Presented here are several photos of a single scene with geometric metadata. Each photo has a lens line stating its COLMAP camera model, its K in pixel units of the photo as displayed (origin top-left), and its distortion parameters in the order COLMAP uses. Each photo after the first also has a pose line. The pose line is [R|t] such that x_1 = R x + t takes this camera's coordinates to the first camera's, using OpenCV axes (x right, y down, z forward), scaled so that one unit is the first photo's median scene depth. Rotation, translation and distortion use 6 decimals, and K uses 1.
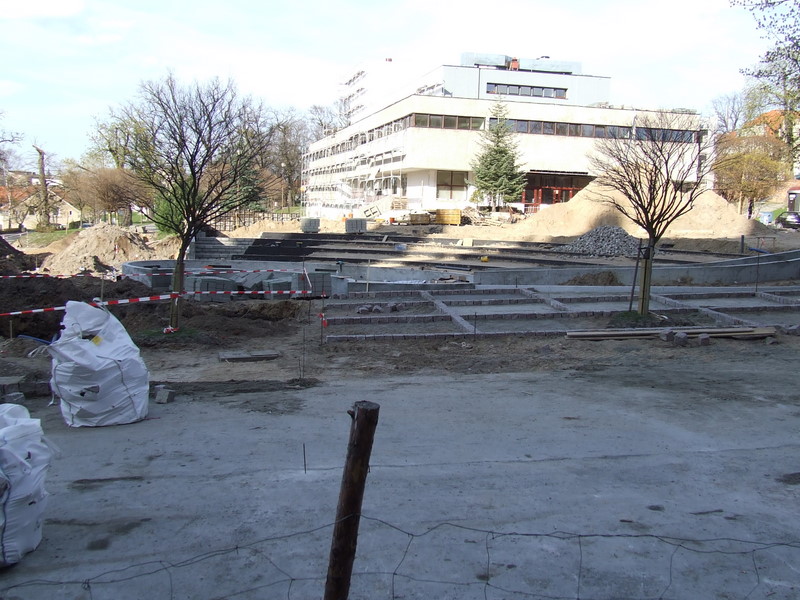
lens RADIAL K [[886.9, 0, 400.0], [0, 886.9, 300.0], [0, 0, 1]] dist [-0.086242, -0.004917]
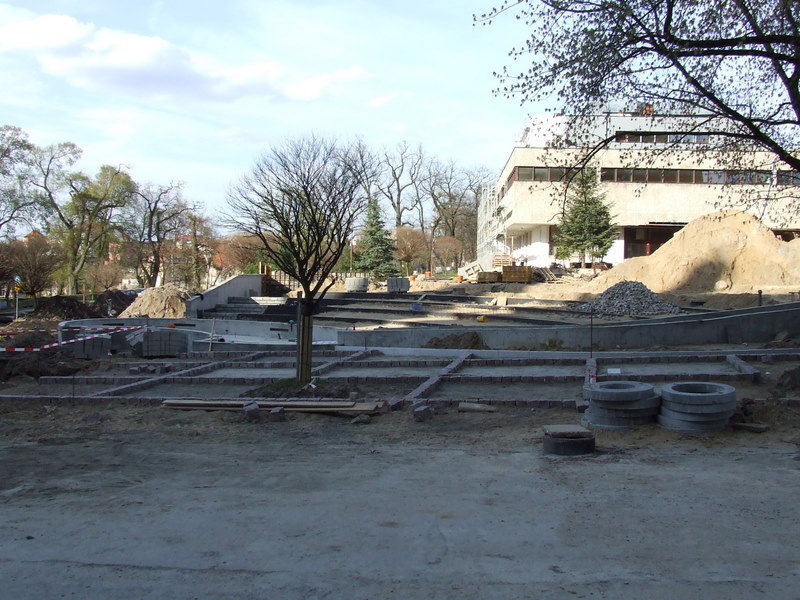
lens RADIAL K [[883.6, 0, 400.0], [0, 883.6, 300.0], [0, 0, 1]] dist [0.000539, 0.000446]
pose [[0.956534, -0.004260, -0.291591, 0.247916], [-0.015643, 0.997704, -0.065891, -0.003173], [0.291202, 0.067588, 0.954271, 0.079716]]
